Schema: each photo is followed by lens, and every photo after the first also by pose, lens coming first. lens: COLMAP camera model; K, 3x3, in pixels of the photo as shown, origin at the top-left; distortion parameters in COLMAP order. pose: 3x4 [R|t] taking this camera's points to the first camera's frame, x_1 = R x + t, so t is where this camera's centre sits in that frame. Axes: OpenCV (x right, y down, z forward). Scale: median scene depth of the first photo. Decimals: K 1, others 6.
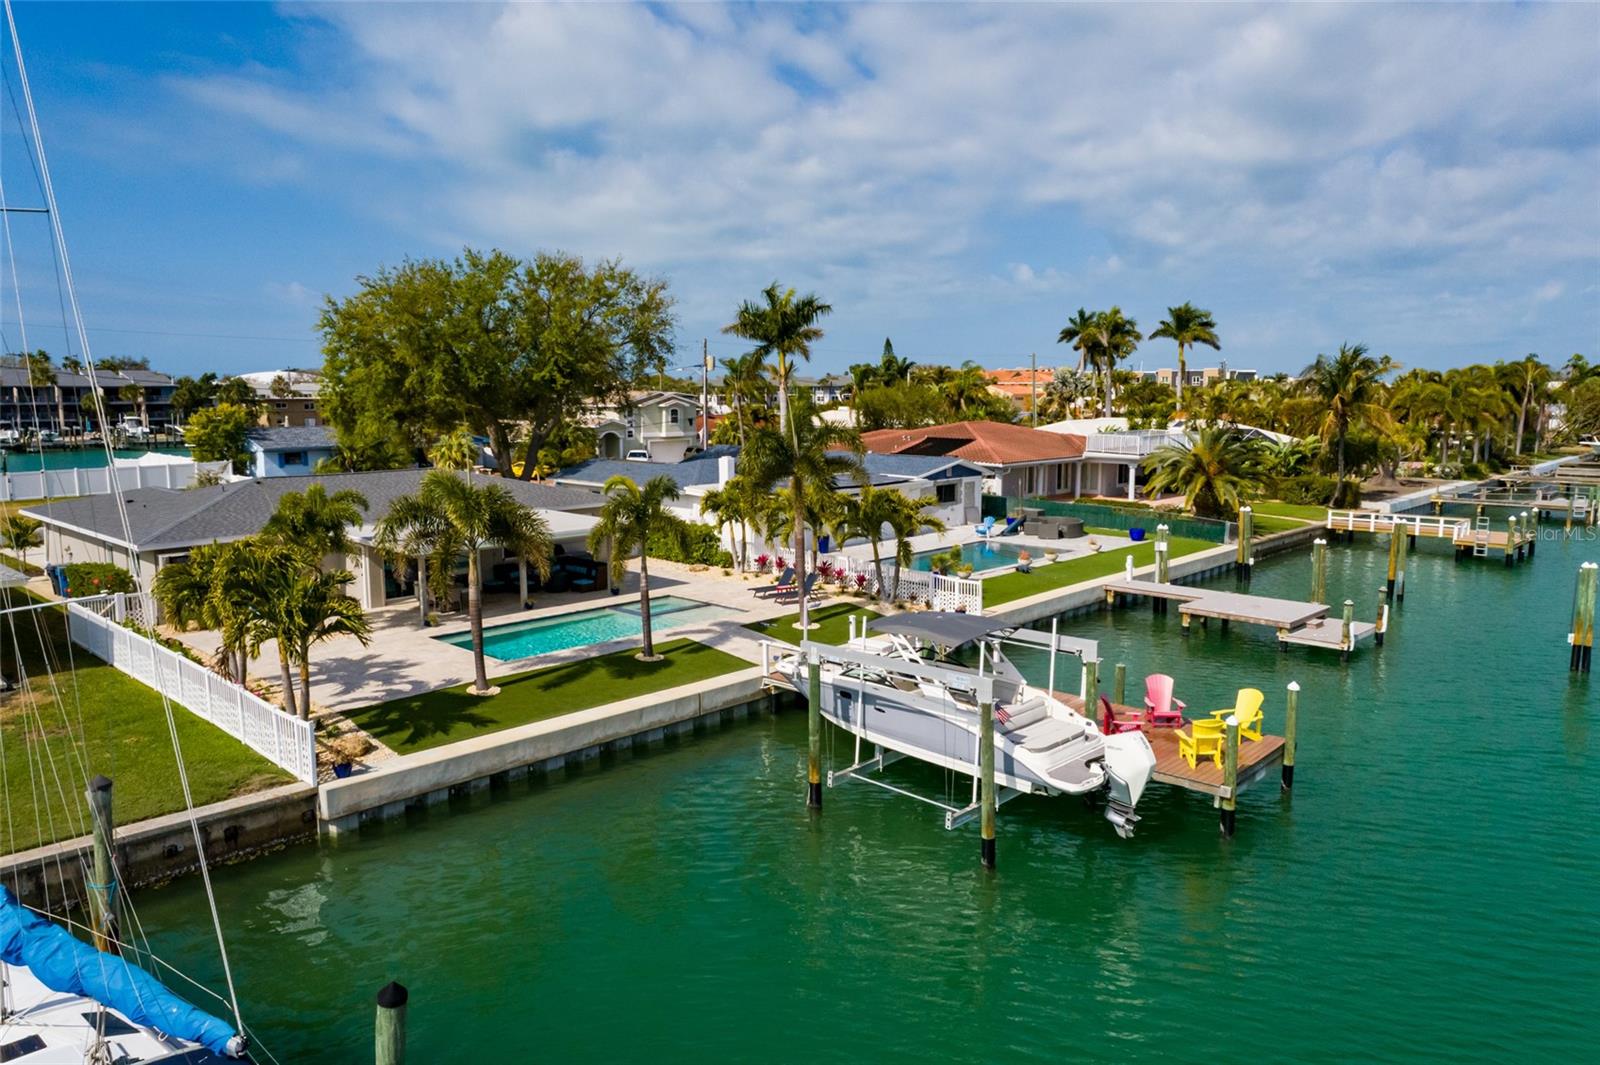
lens RADIAL K [[1100.2, 0, 805.2], [0, 1100.2, 537.0], [0, 0, 1]] dist [-0.002458, 0.010920]
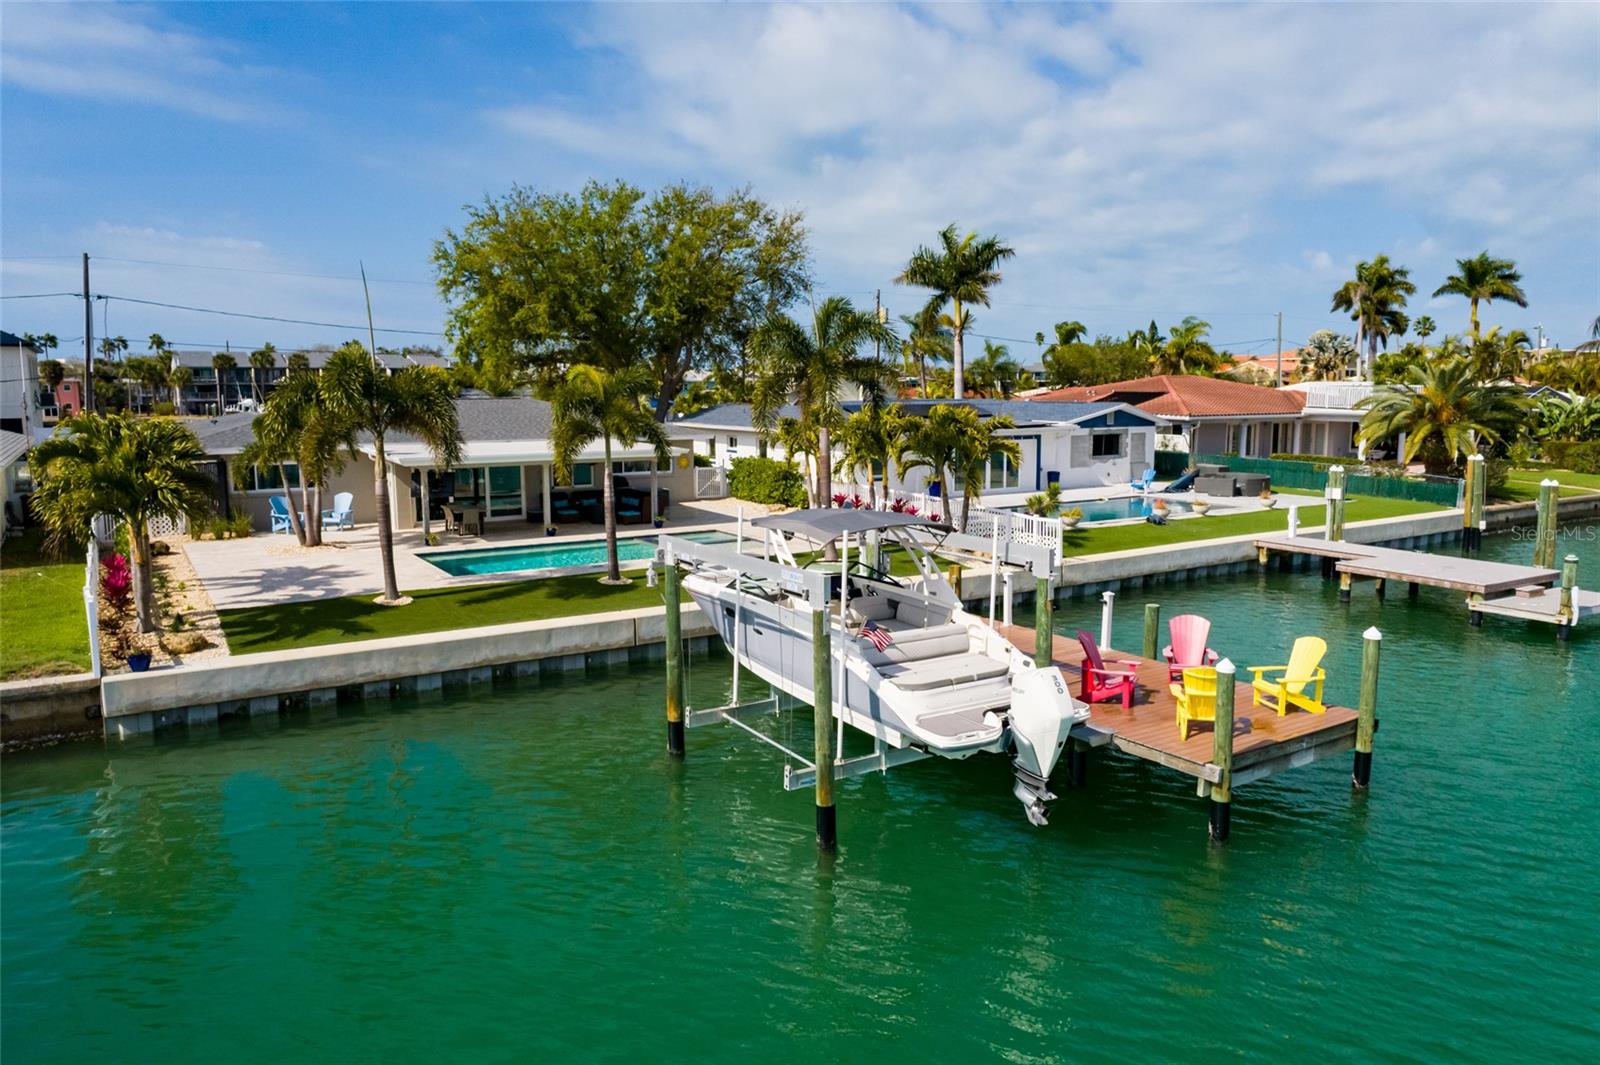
lens RADIAL K [[1100.2, 0, 799.9], [0, 1100.2, 532.1], [0, 0, 1]] dist [-0.002458, 0.010920]
pose [[0.969121, 0.032300, -0.244463, 0.141824], [-0.032404, 0.999468, 0.003598, 0.043821], [0.244449, 0.004435, 0.969652, 0.141431]]
